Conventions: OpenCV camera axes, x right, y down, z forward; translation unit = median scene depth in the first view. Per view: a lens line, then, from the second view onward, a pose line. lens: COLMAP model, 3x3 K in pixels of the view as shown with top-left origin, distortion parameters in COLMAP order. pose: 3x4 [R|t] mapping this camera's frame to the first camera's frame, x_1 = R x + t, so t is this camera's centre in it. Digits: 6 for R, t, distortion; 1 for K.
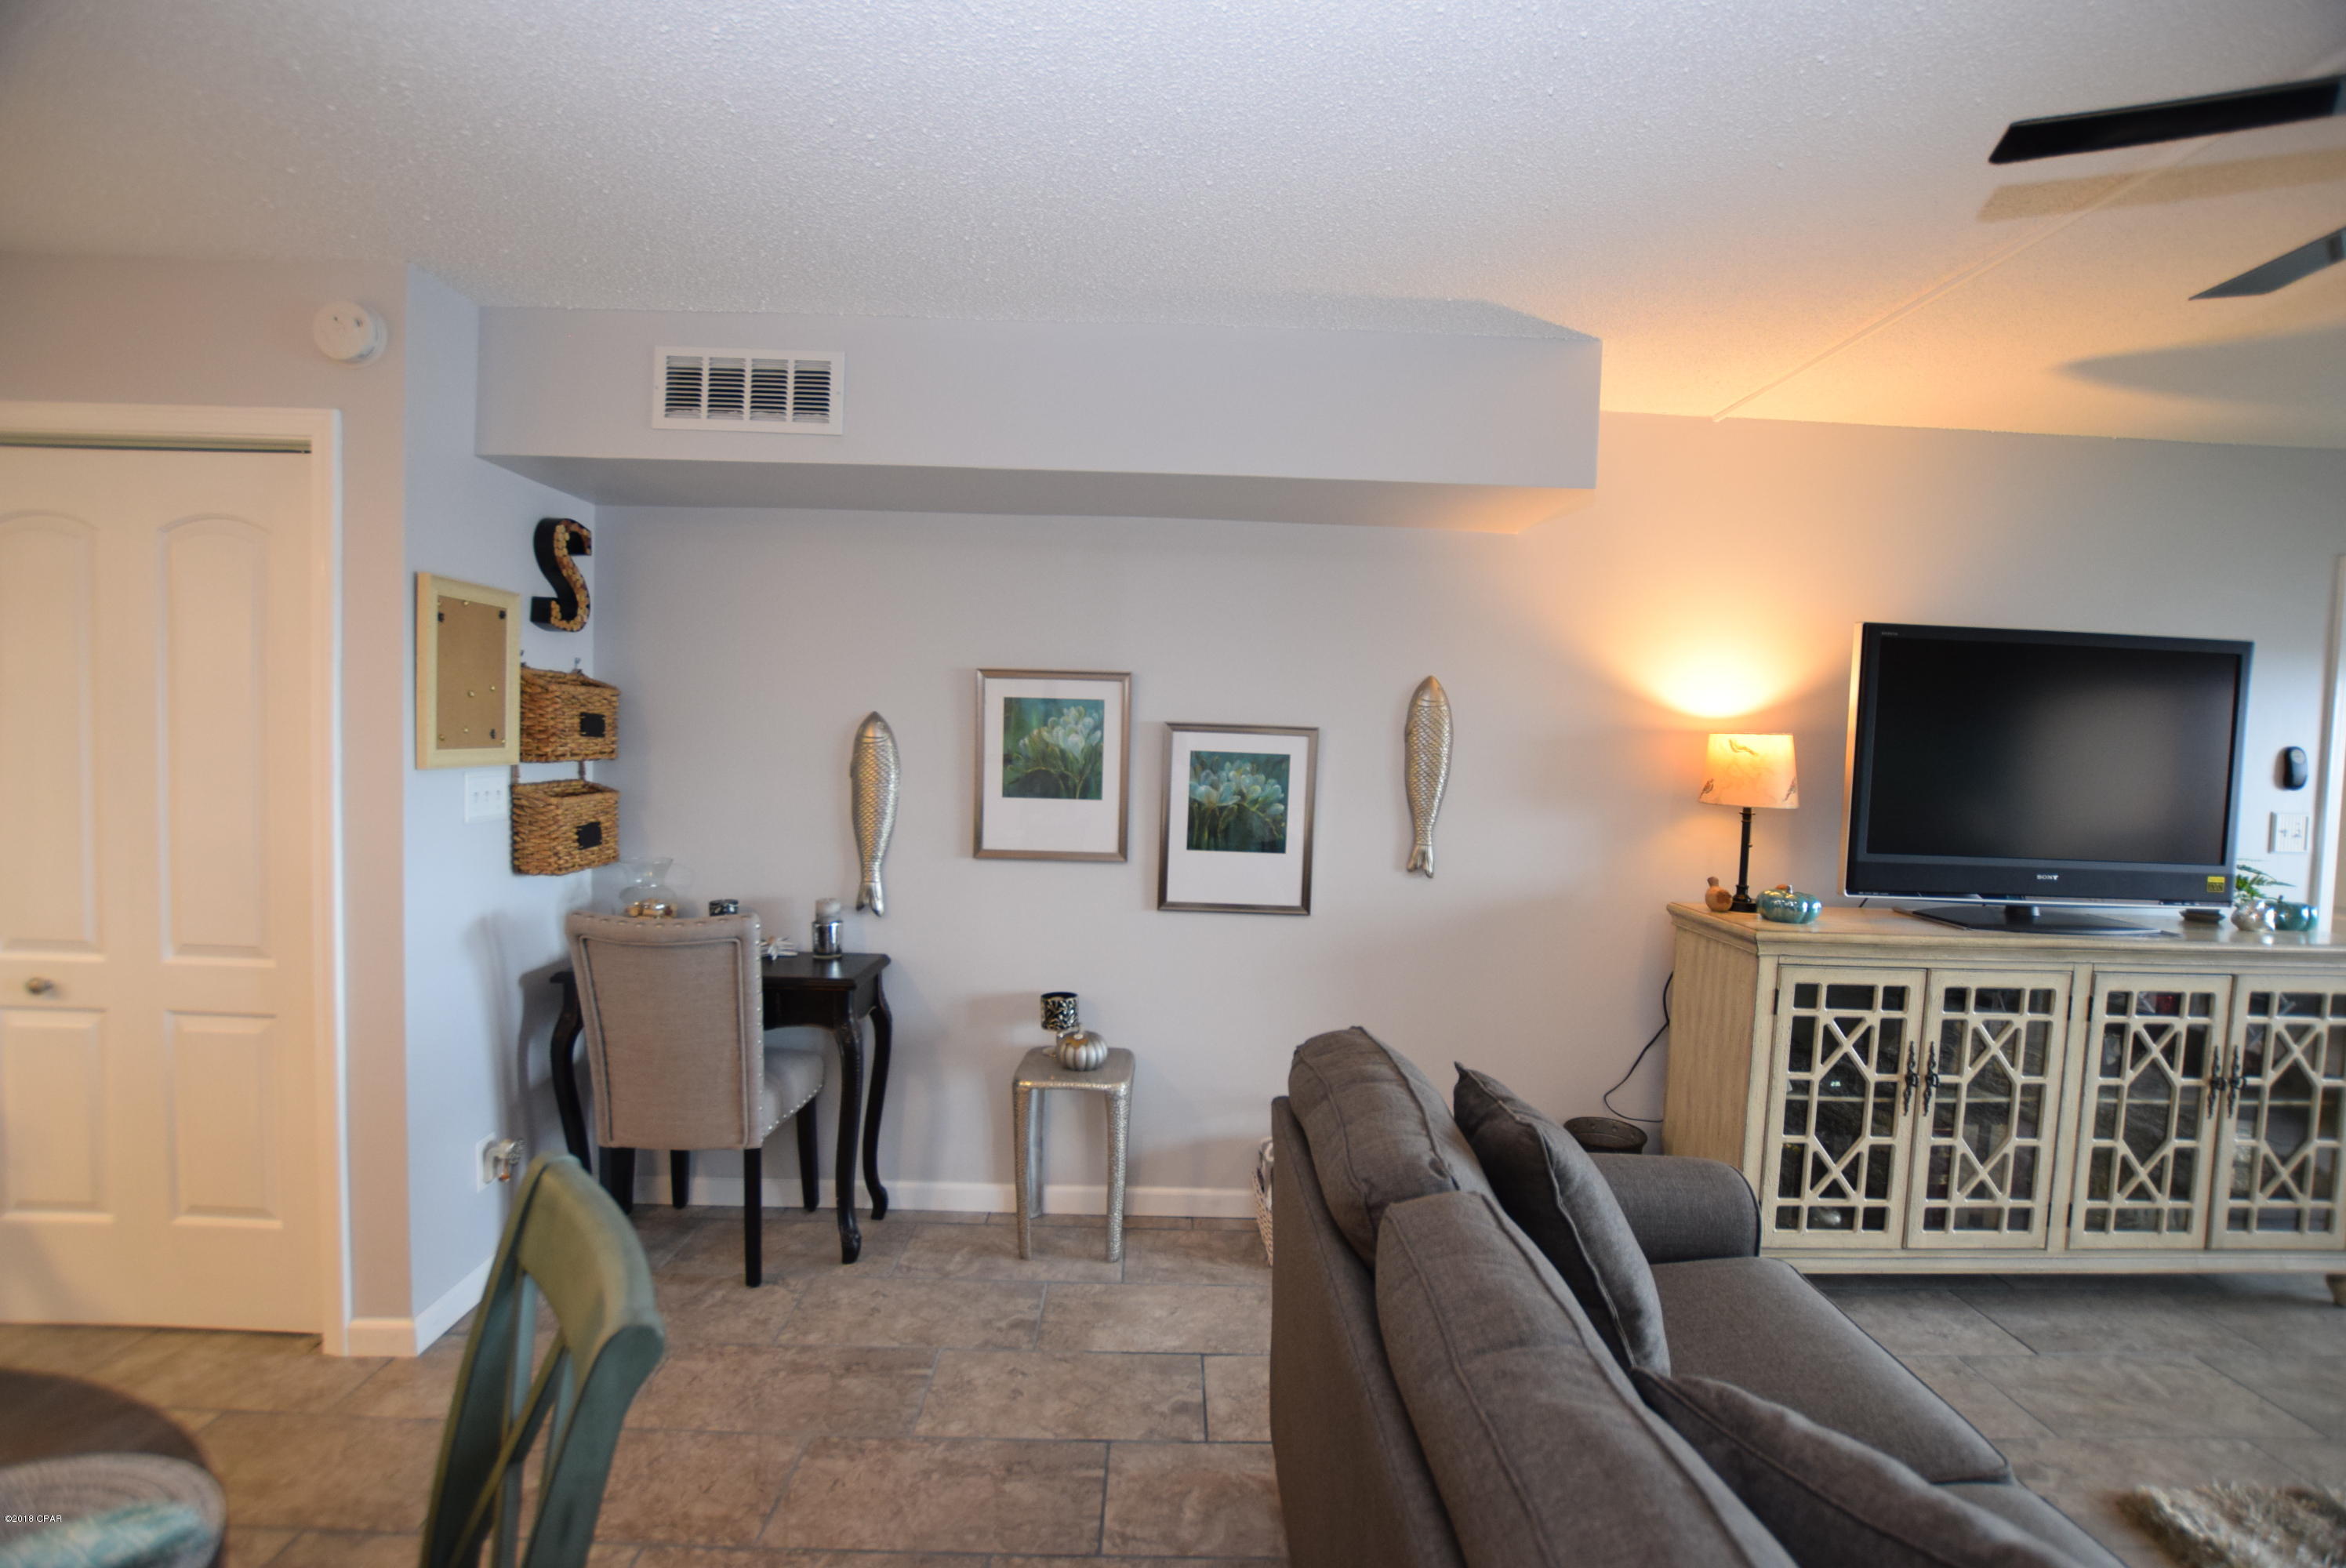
lens RADIAL K [[1039.3, 0, 1175.7], [0, 1039.3, 786.7], [0, 0, 1]] dist [-0.033741, 0.005199]
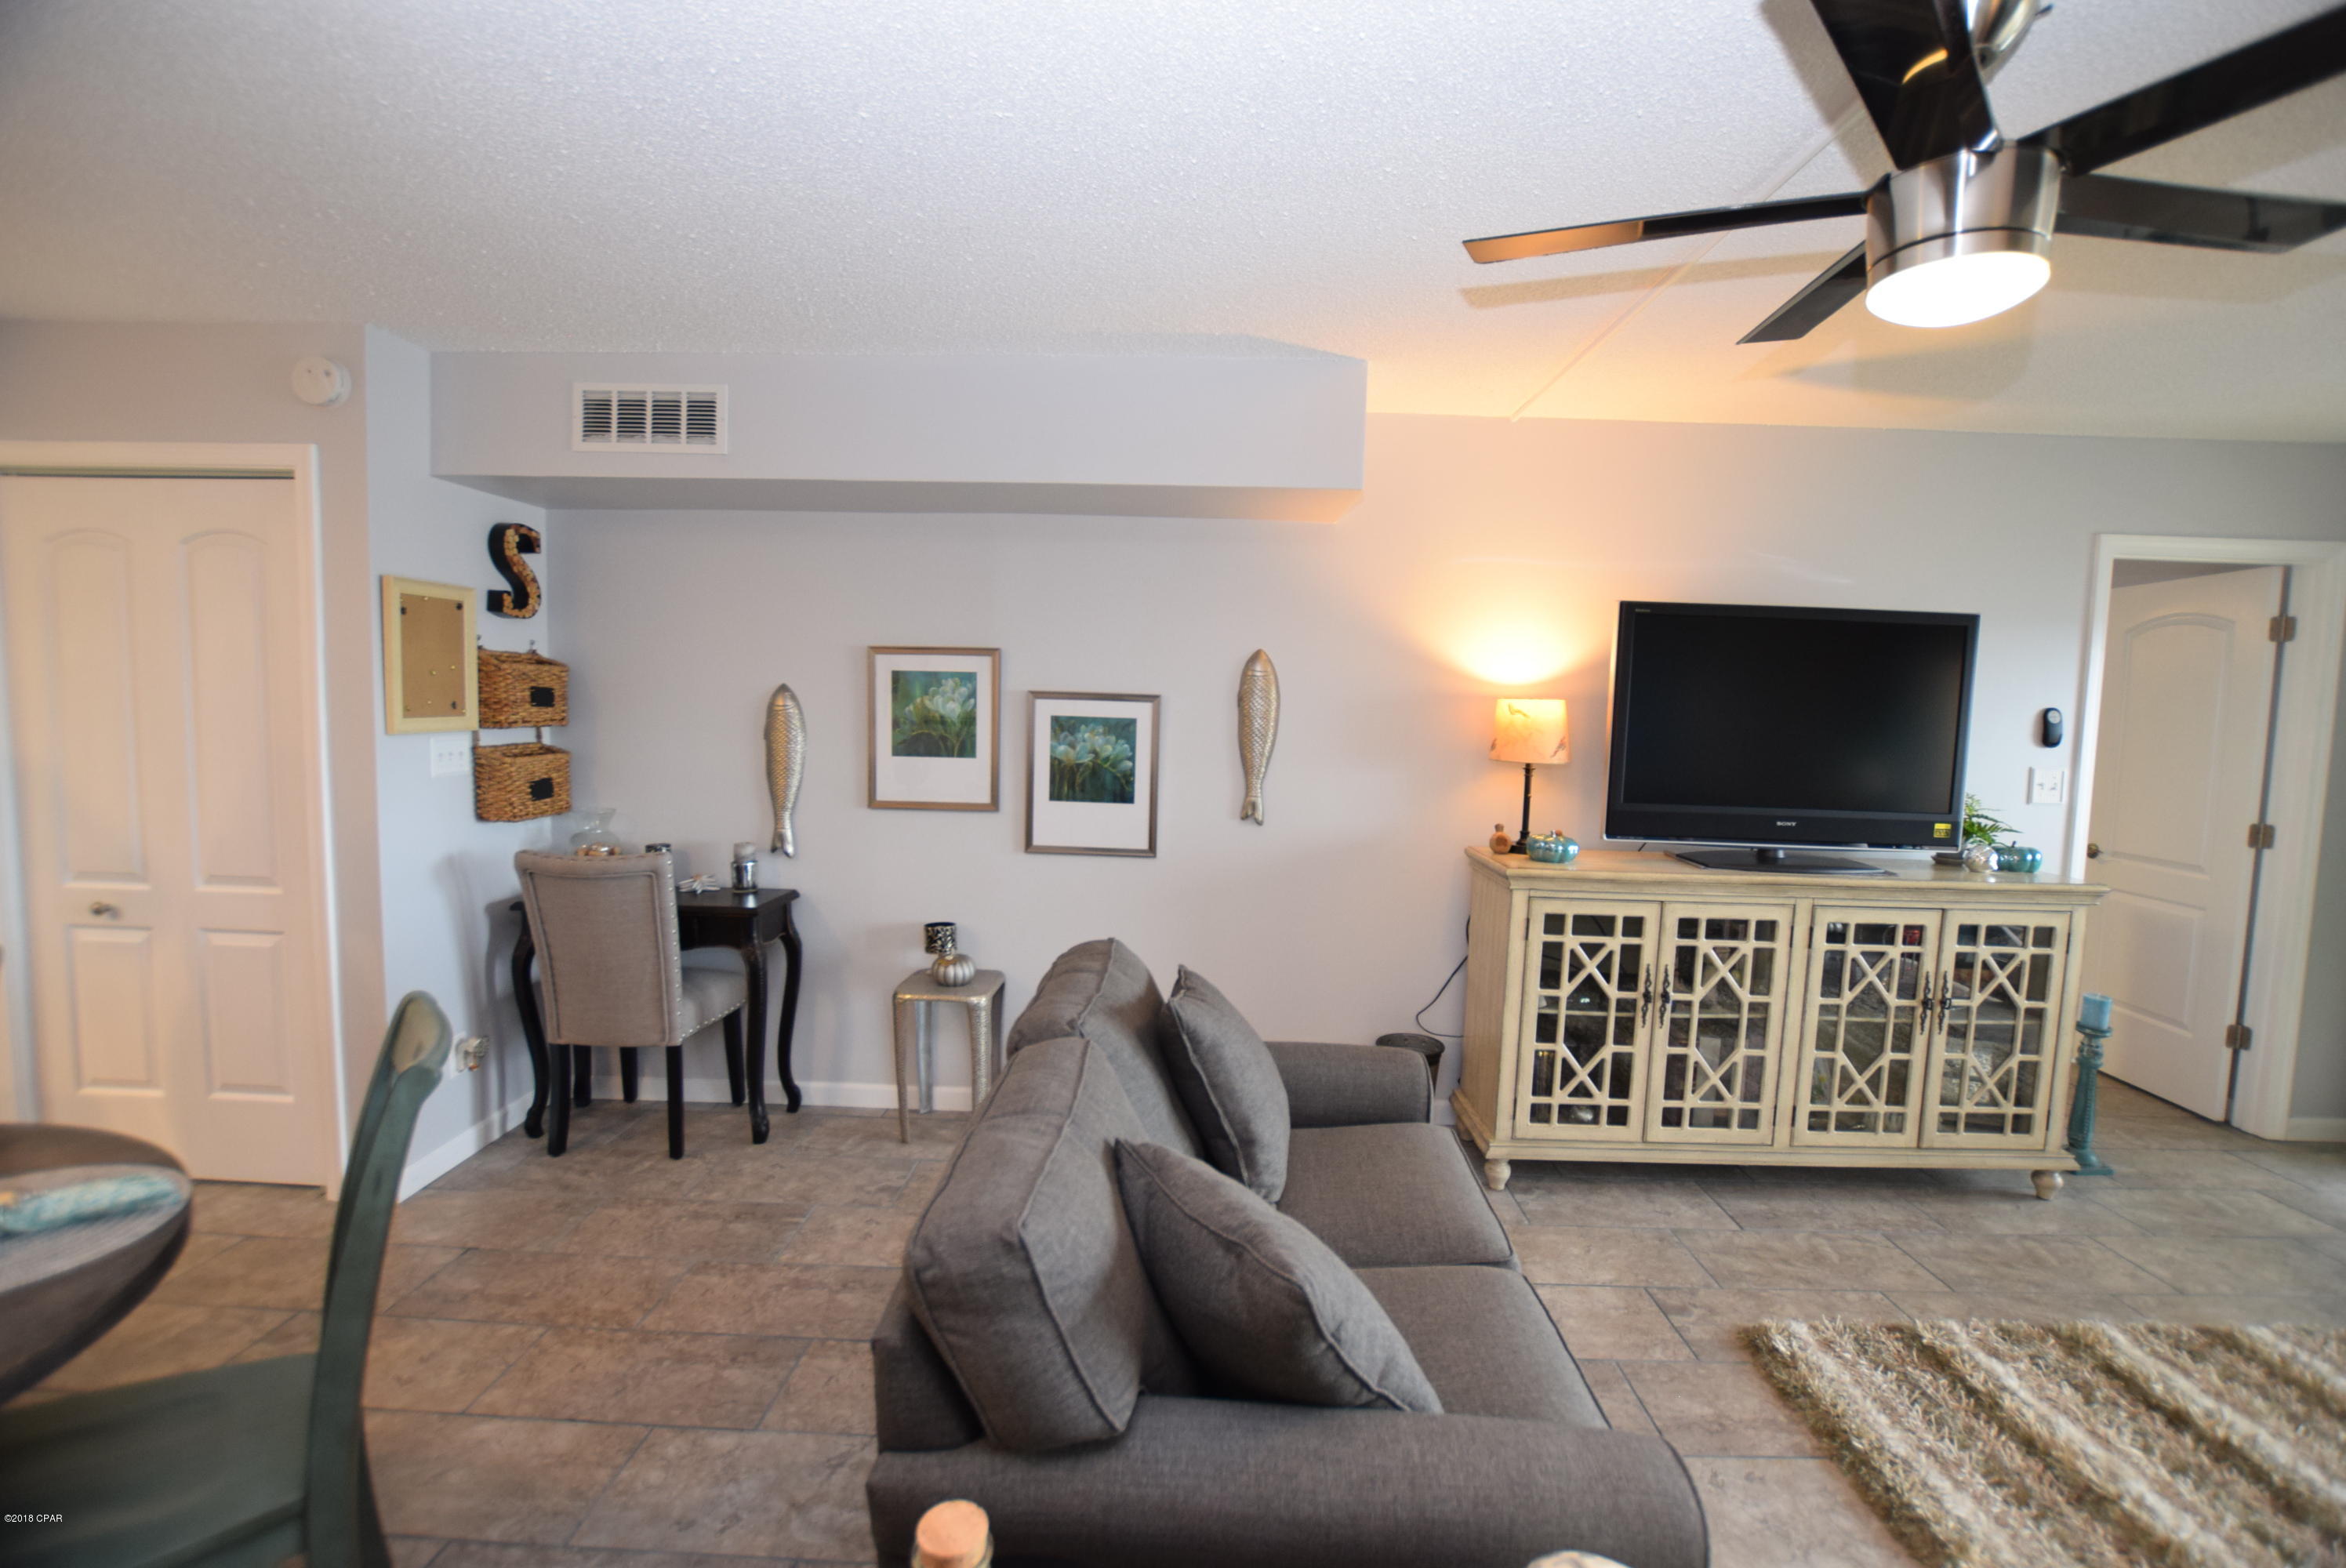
lens RADIAL K [[1039.3, 0, 1181.9], [0, 1039.3, 786.0], [0, 0, 1]] dist [-0.033741, 0.005199]
pose [[0.999388, -0.001767, -0.034946, 0.228182], [0.002972, 0.999402, 0.034442, 0.005145], [0.034865, -0.034525, 0.998796, -0.177567]]
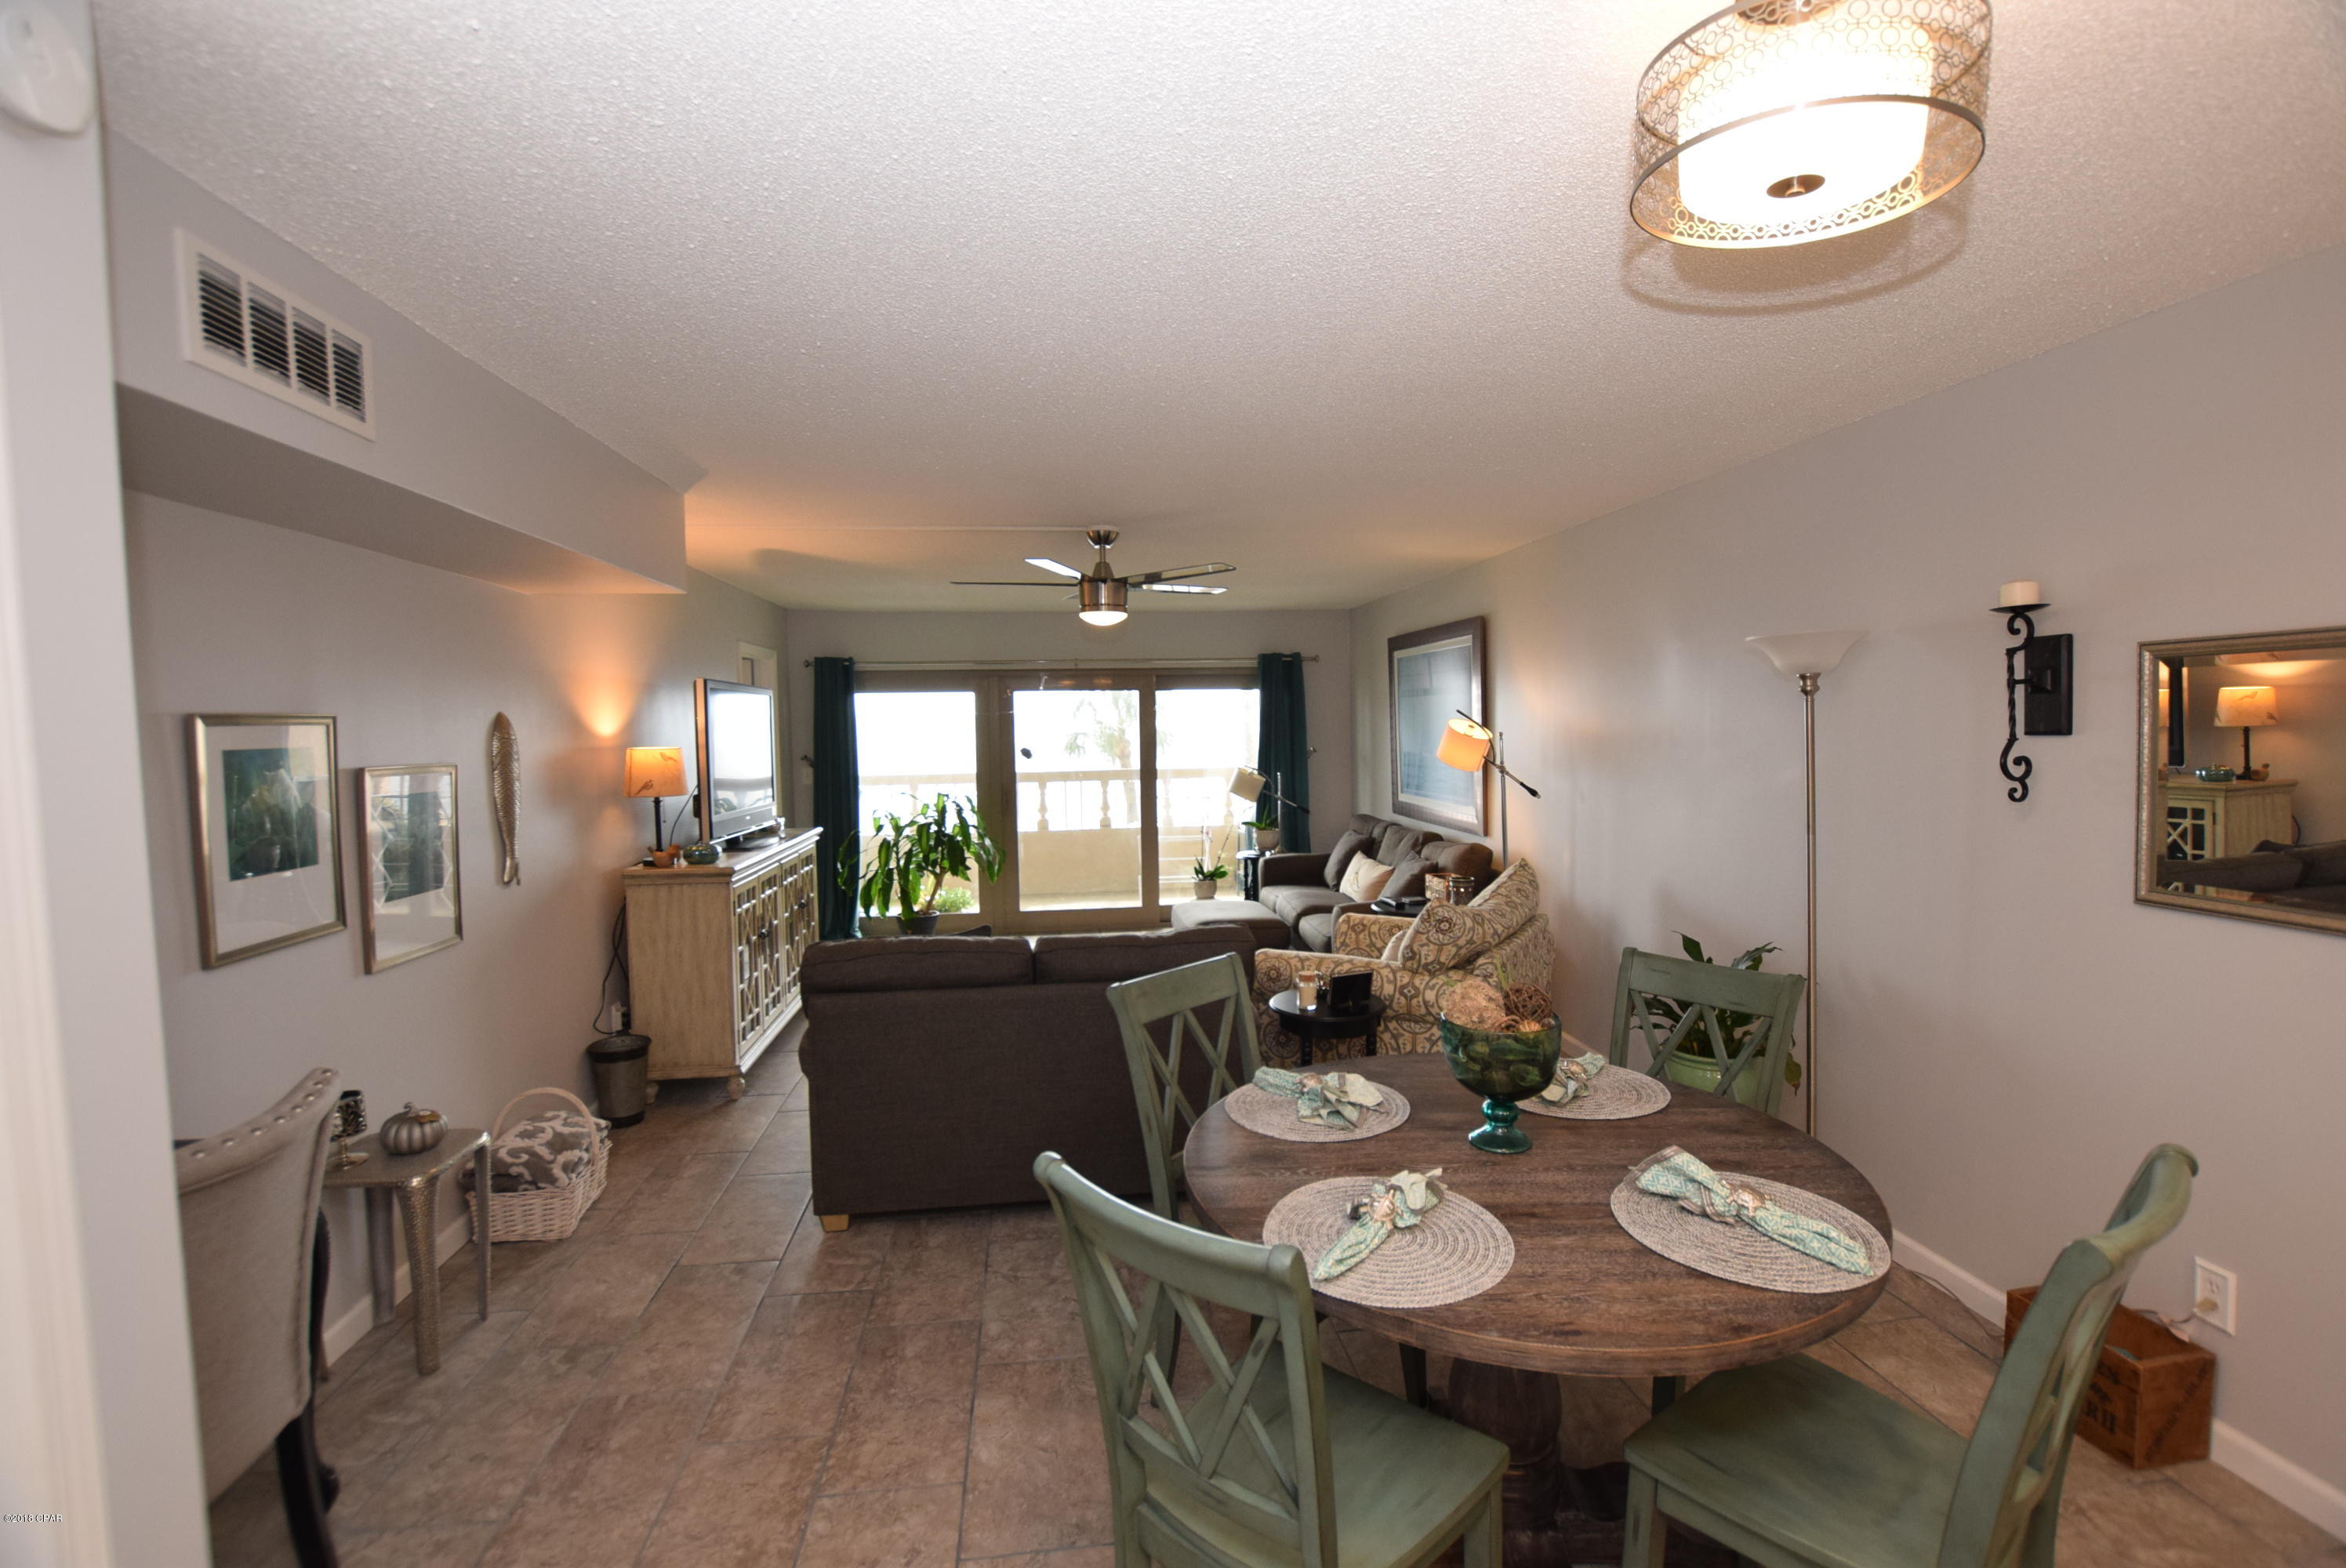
lens RADIAL K [[1039.3, 0, 1188.8], [0, 1039.3, 784.7], [0, 0, 1]] dist [-0.033741, 0.005199]
pose [[-0.121442, -0.085940, 0.988871, -1.115088], [0.055626, 0.994090, 0.093225, -0.102874], [-0.991039, 0.066328, -0.115944, 0.437370]]
